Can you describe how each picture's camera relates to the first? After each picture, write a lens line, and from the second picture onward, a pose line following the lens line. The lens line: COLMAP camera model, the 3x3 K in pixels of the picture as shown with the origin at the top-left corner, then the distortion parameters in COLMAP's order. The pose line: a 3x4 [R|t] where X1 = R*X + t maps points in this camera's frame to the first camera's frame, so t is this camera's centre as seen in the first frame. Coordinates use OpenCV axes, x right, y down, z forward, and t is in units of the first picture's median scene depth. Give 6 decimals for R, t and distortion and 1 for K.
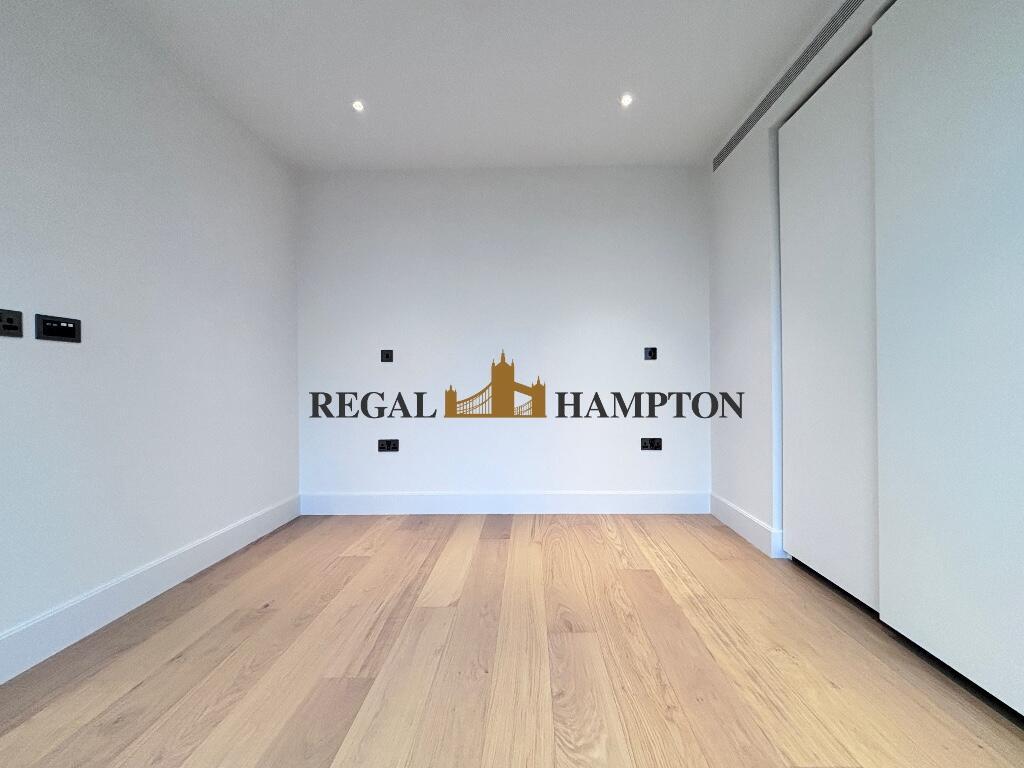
lens RADIAL K [[413.3, 0, 512.4], [0, 413.3, 380.8], [0, 0, 1]] dist [-0.003278, -0.000426]
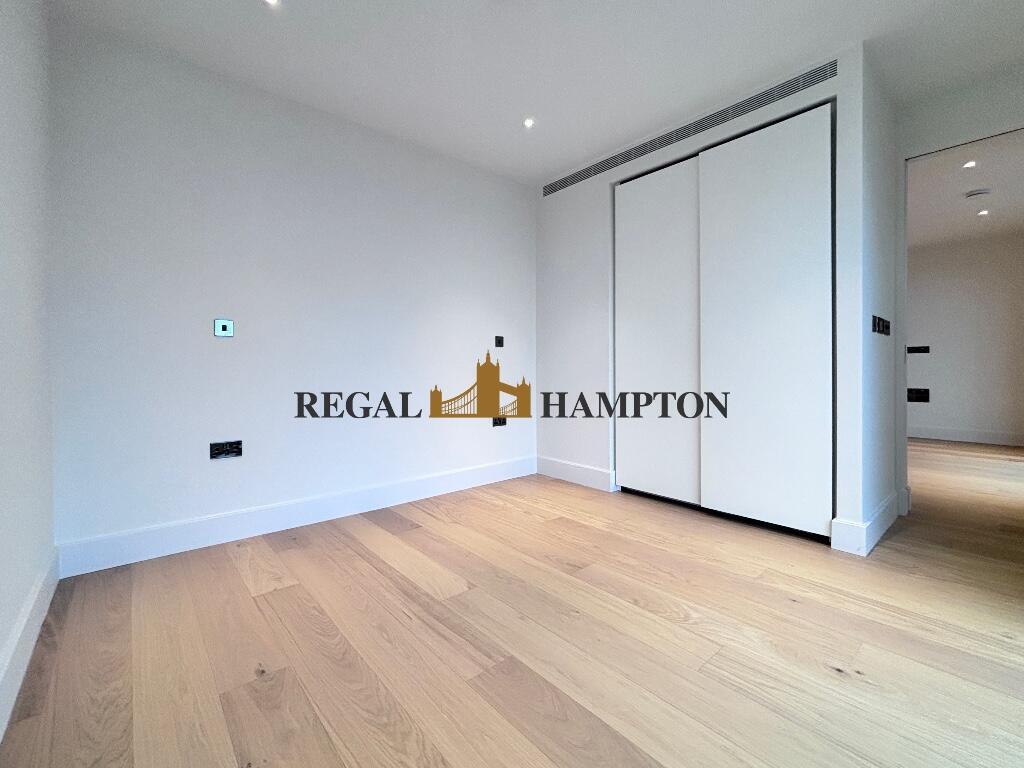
lens RADIAL K [[413.3, 0, 528.2], [0, 413.3, 372.8], [0, 0, 1]] dist [-0.003278, -0.000426]
pose [[0.770193, -0.009301, 0.637743, -0.494596], [-0.002886, 0.999833, 0.018068, -0.001844], [-0.637804, -0.015756, 0.770038, 0.099901]]
